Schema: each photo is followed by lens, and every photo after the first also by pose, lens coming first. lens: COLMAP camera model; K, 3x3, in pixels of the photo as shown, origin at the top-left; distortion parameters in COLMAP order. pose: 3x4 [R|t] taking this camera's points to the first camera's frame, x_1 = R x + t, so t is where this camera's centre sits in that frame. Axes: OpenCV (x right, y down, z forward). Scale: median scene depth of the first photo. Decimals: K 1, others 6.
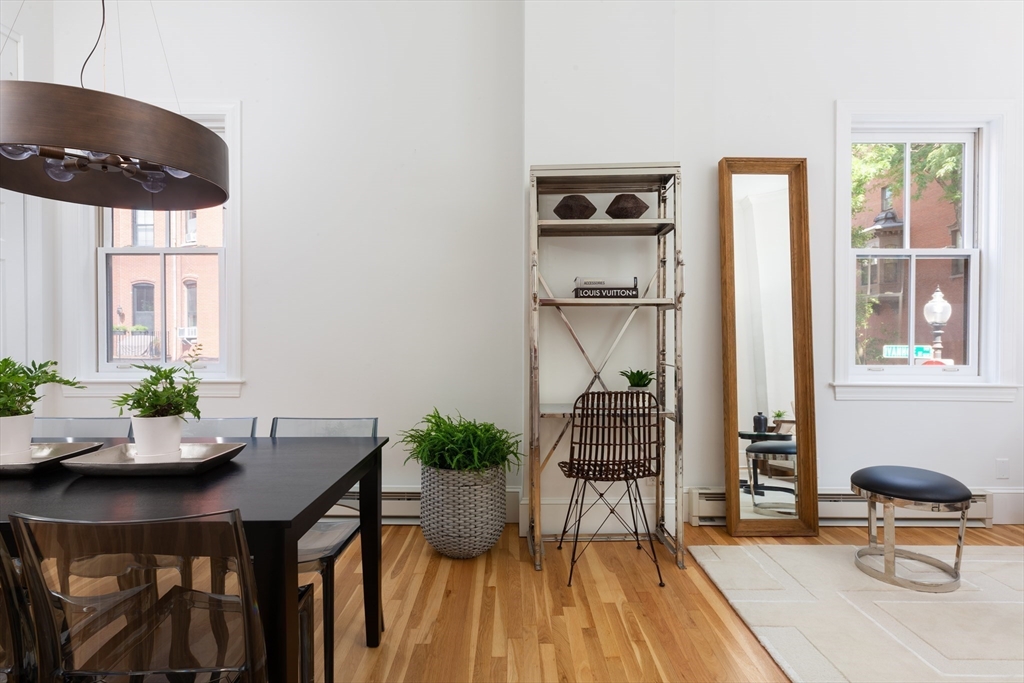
lens RADIAL K [[549.7, 0, 510.1], [0, 549.7, 342.8], [0, 0, 1]] dist [-0.003344, -0.002561]
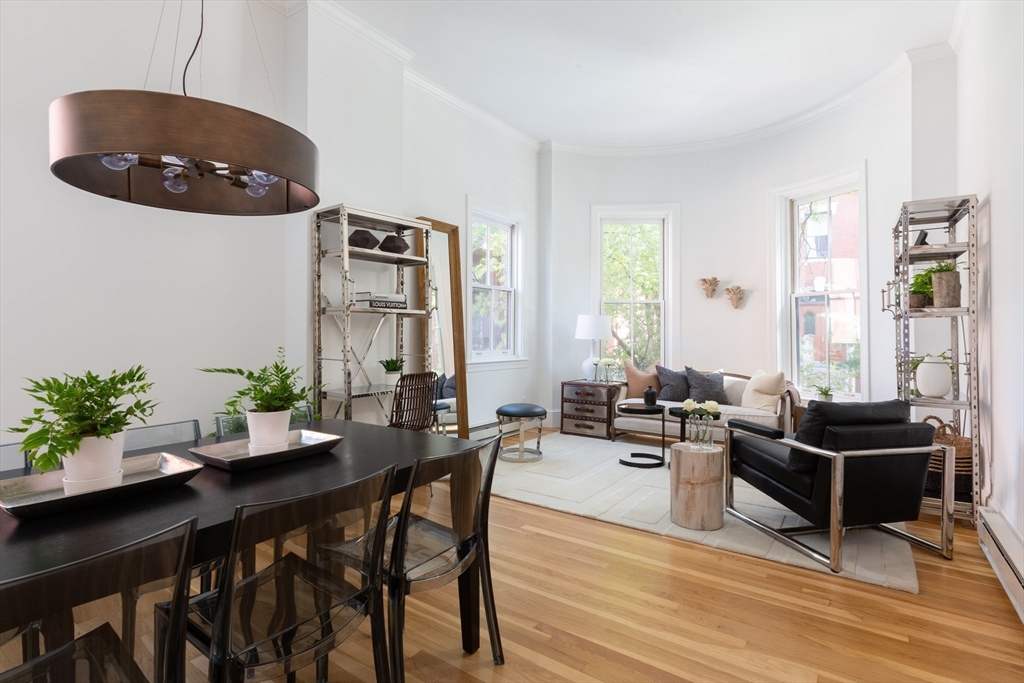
lens RADIAL K [[503.4, 0, 514.4], [0, 503.4, 333.6], [0, 0, 1]] dist [0.005564, 0.000311]
pose [[0.568186, -0.003517, 0.822892, -0.698329], [0.009277, 0.999955, -0.002132, -0.011176], [-0.822848, 0.008846, 0.568193, 0.006183]]
